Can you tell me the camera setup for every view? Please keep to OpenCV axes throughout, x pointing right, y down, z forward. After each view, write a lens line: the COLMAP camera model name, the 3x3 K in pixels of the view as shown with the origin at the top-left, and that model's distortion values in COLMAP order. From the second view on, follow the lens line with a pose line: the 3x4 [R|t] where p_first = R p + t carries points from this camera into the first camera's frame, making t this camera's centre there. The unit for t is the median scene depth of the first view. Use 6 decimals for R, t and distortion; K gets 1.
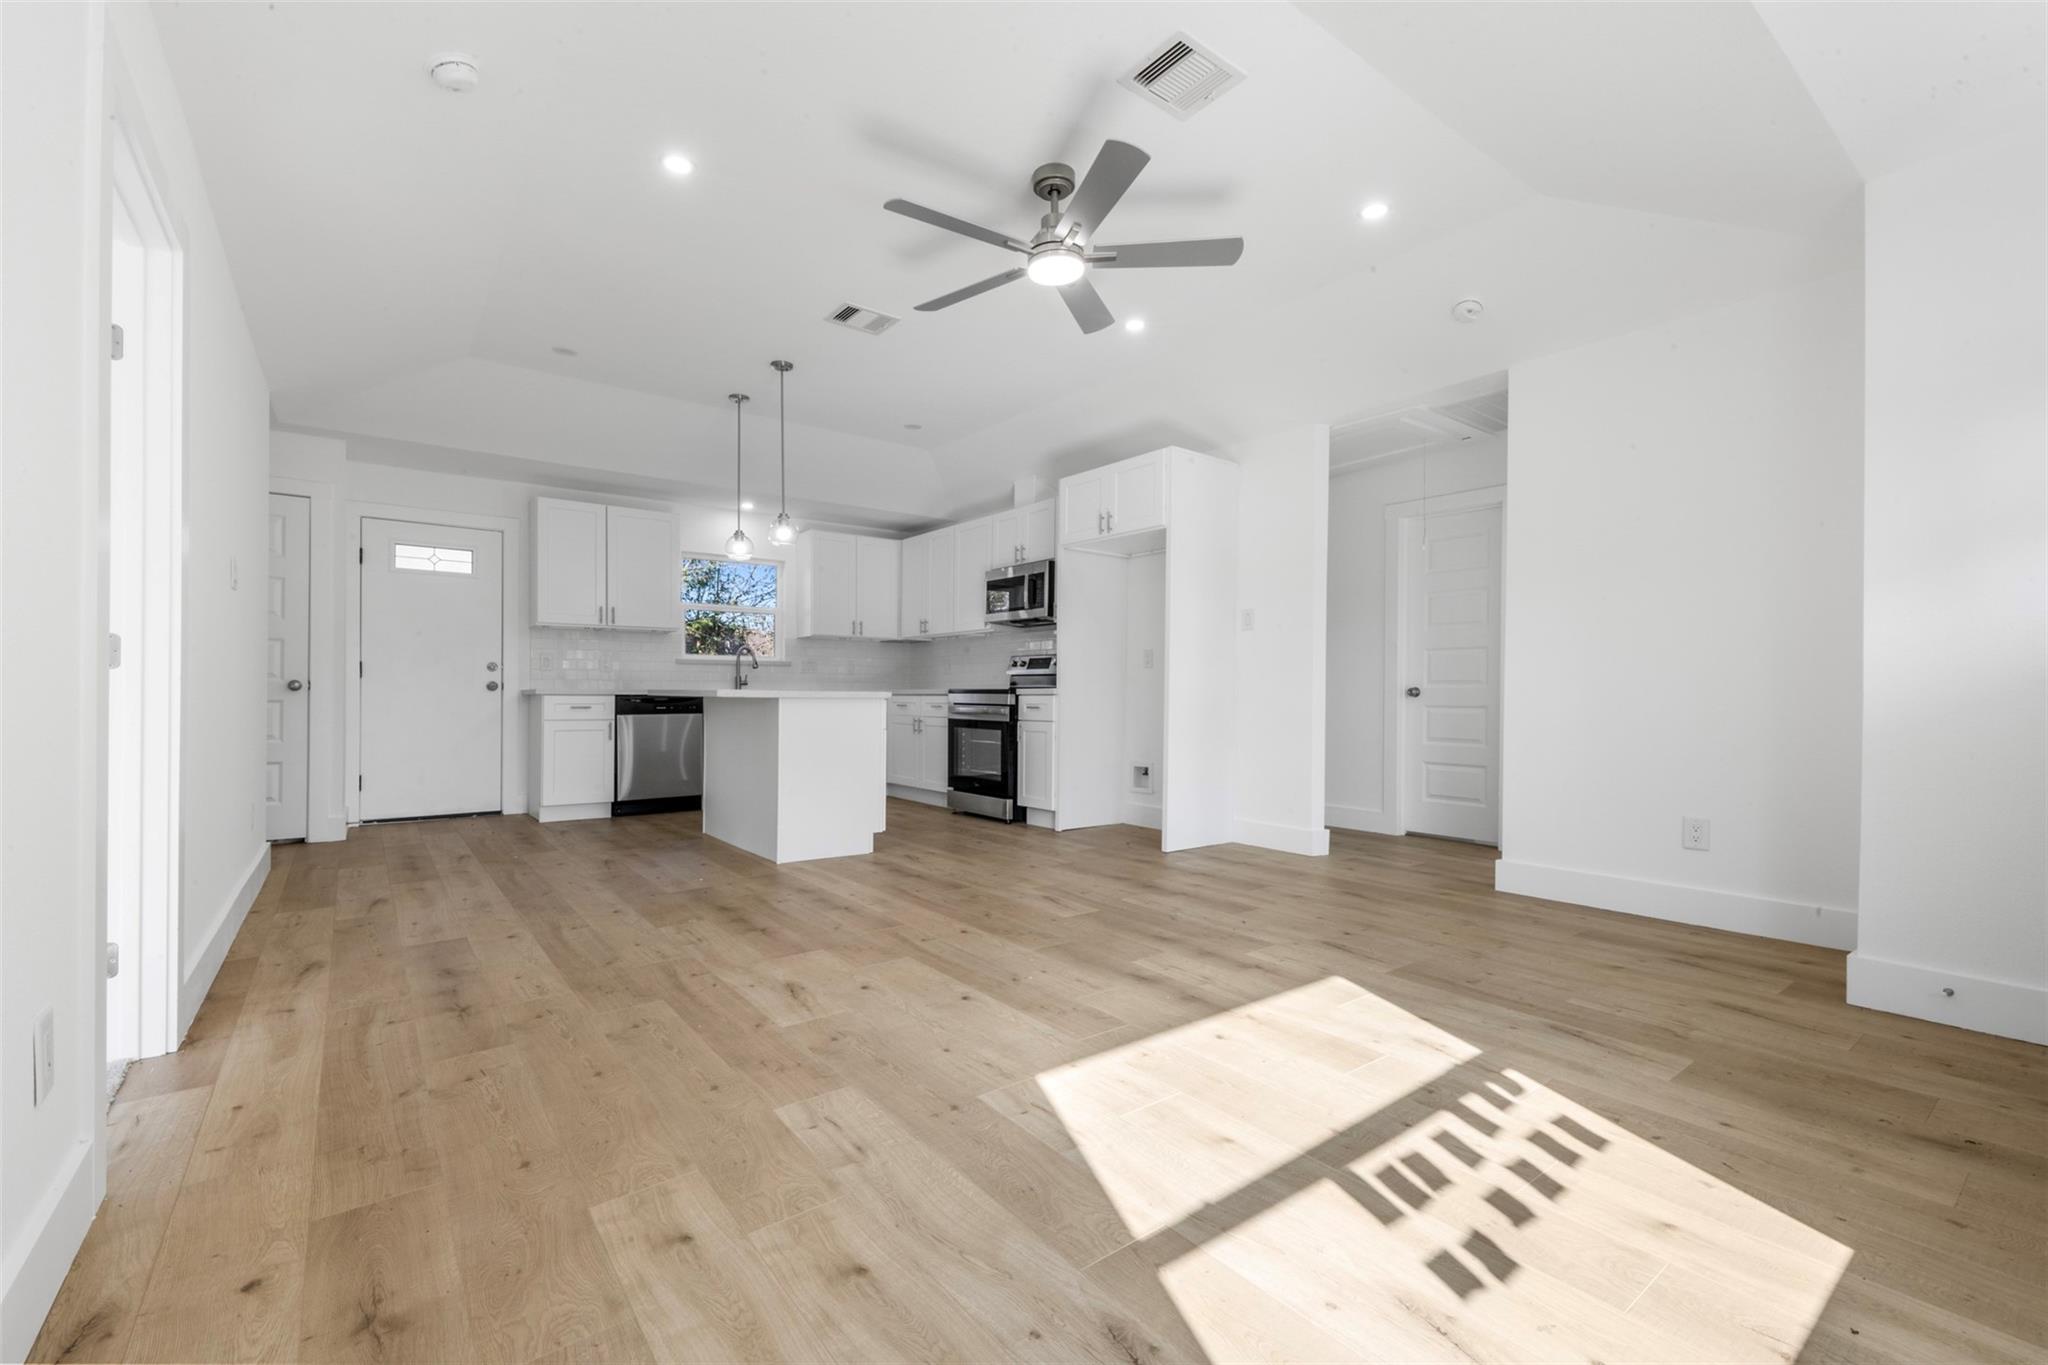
lens RADIAL K [[865.0, 0, 1014.3], [0, 865.0, 691.9], [0, 0, 1]] dist [0.013816, -0.004100]
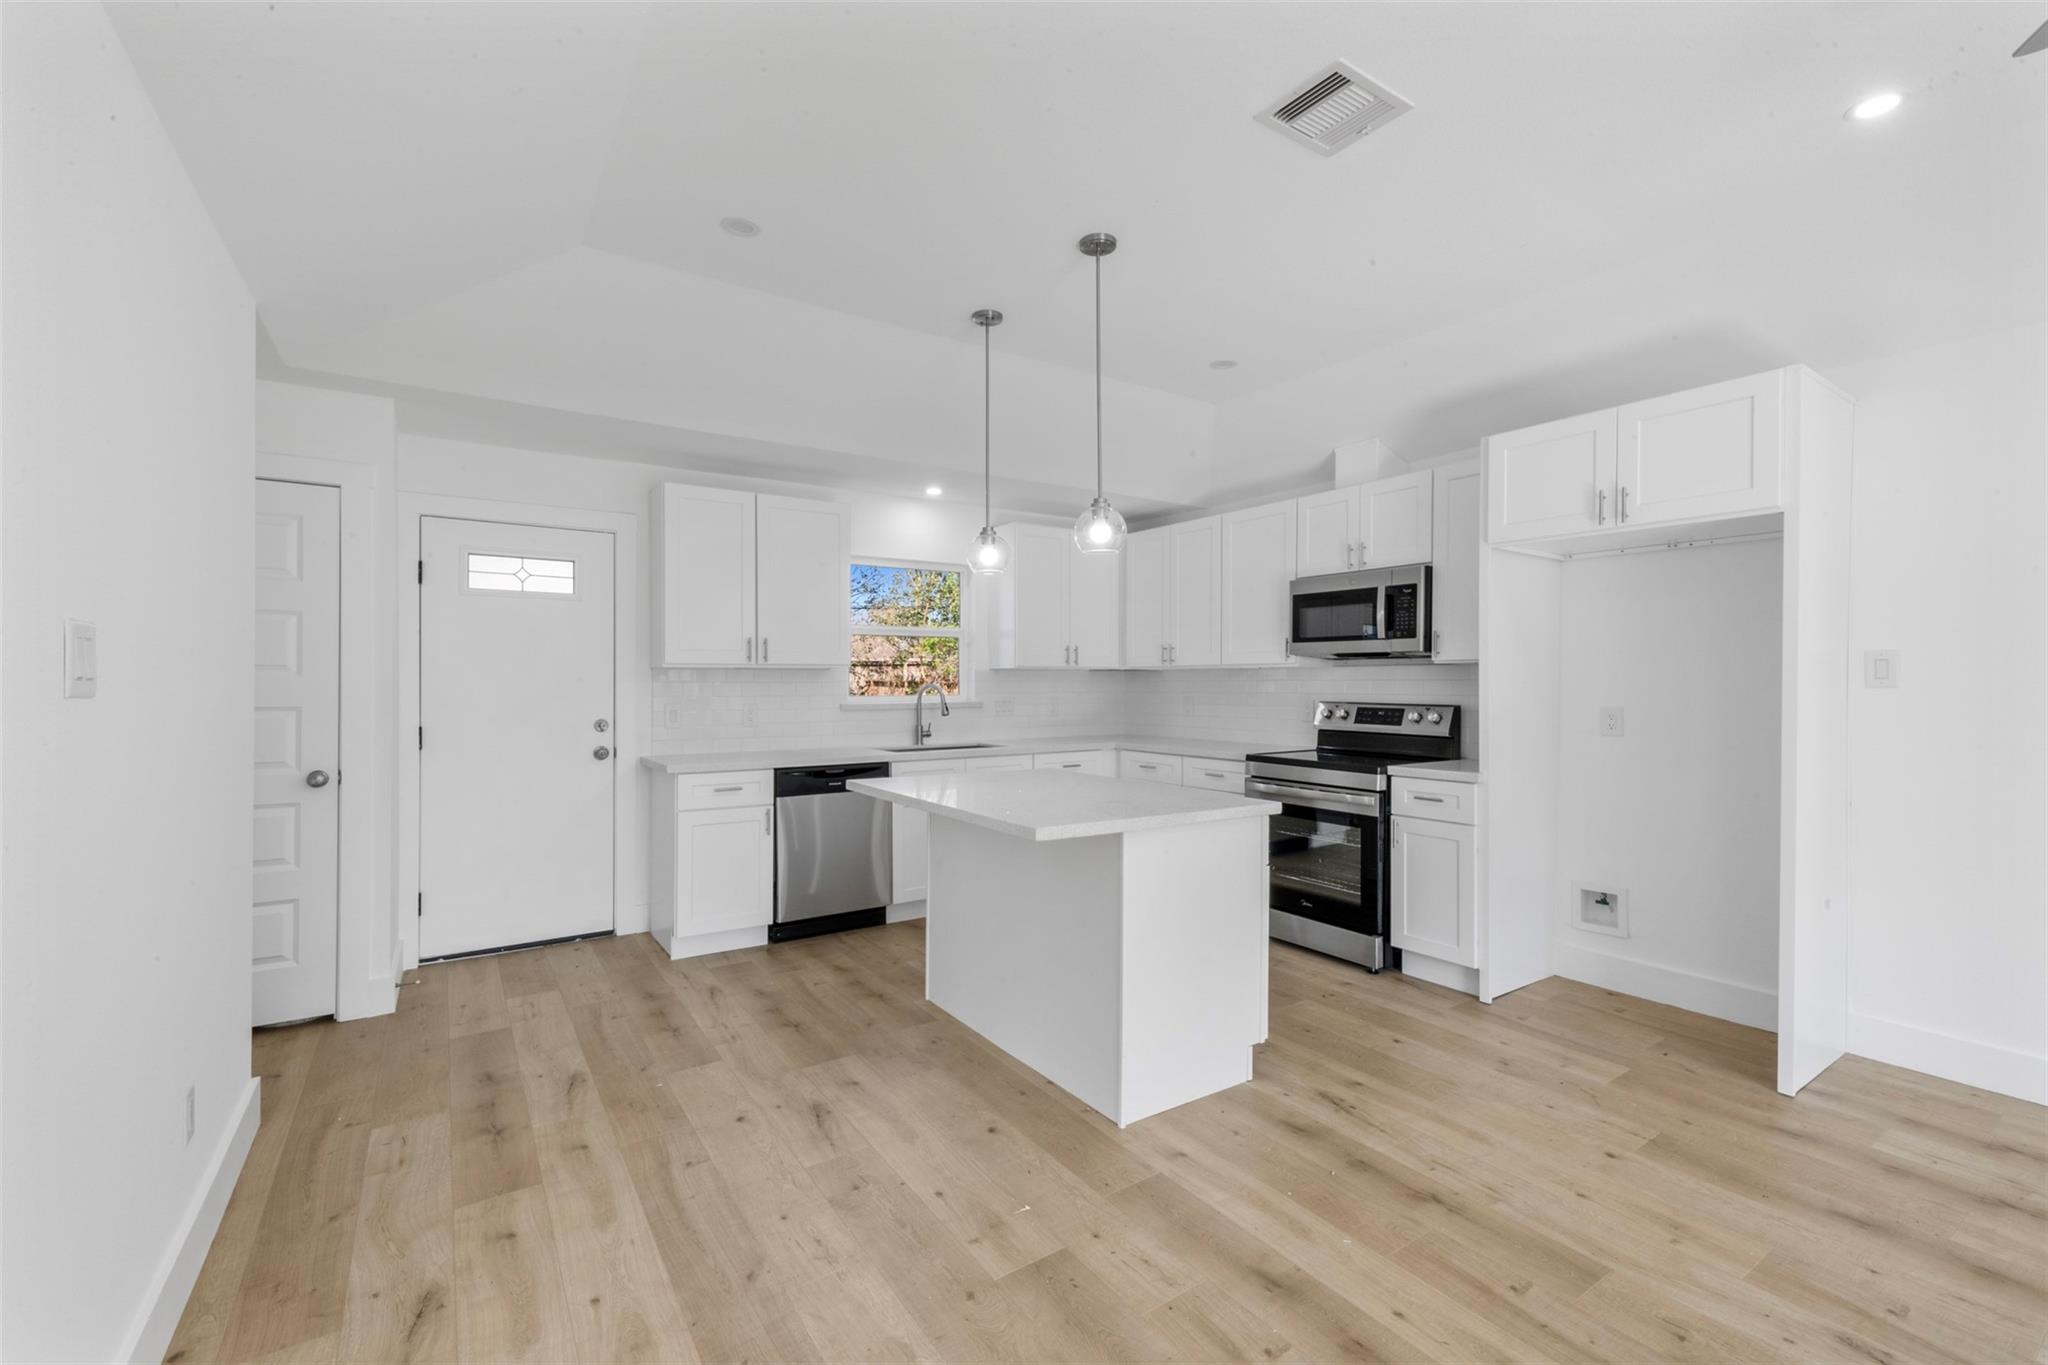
lens RADIAL K [[865.0, 0, 1015.1], [0, 865.0, 677.5], [0, 0, 1]] dist [0.013816, -0.004100]
pose [[0.998084, -0.003371, -0.061785, -0.261120], [0.003281, 0.999993, -0.001543, -0.076785], [0.061789, 0.001338, 0.998088, 0.374620]]
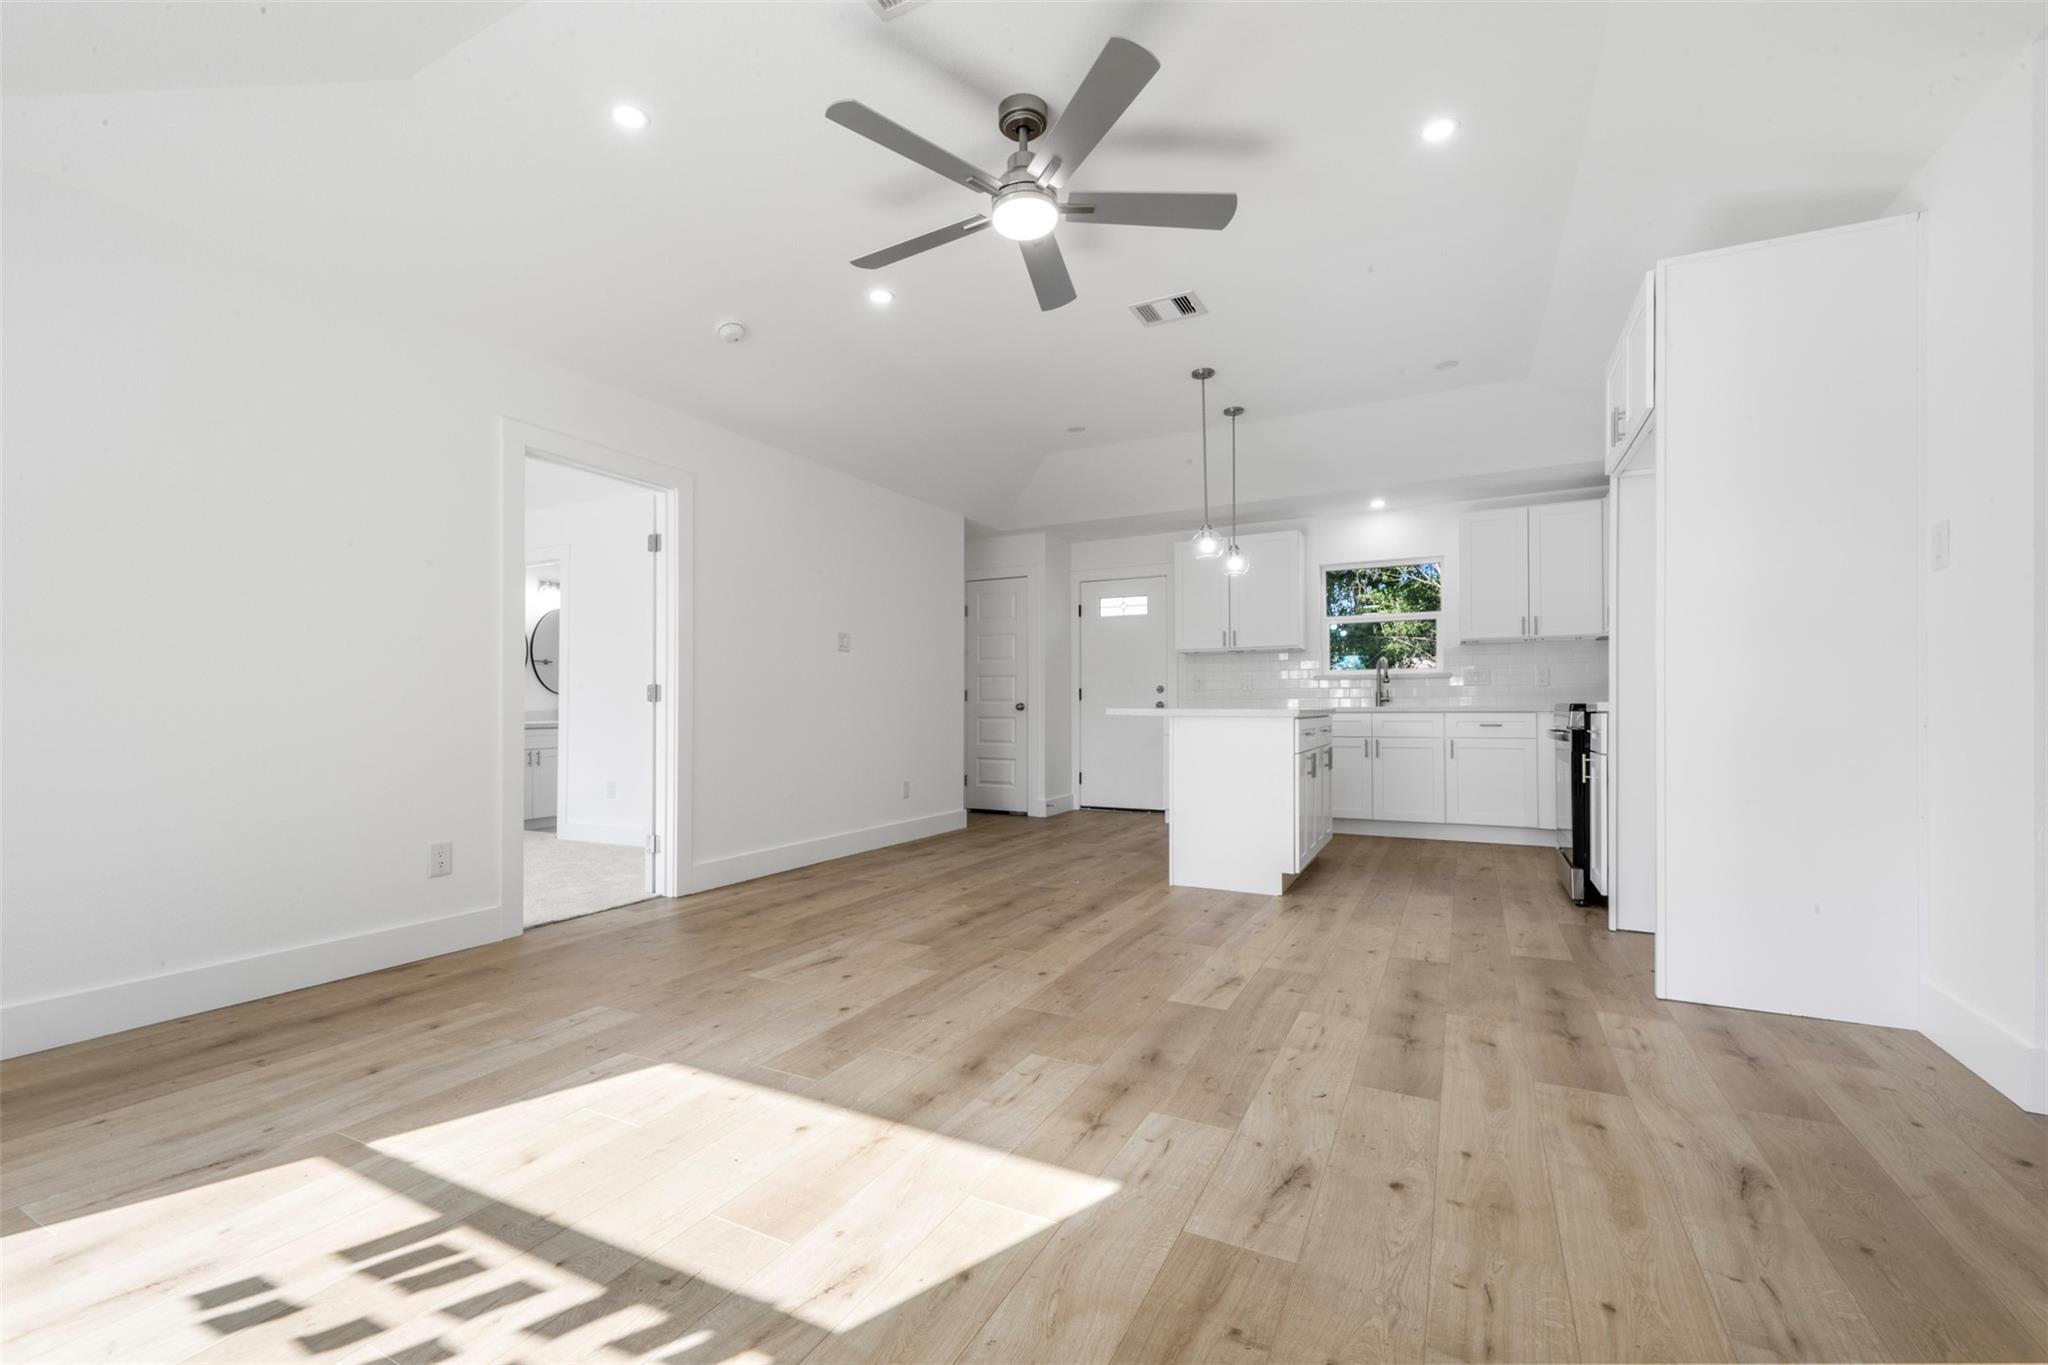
lens RADIAL K [[865.0, 0, 1007.7], [0, 865.0, 698.1], [0, 0, 1]] dist [0.013816, -0.004100]
pose [[0.421276, -0.015778, -0.906795, 0.464986], [0.006217, 0.999875, -0.014510, -0.000588], [0.906911, 0.000475, 0.421322, 0.355755]]
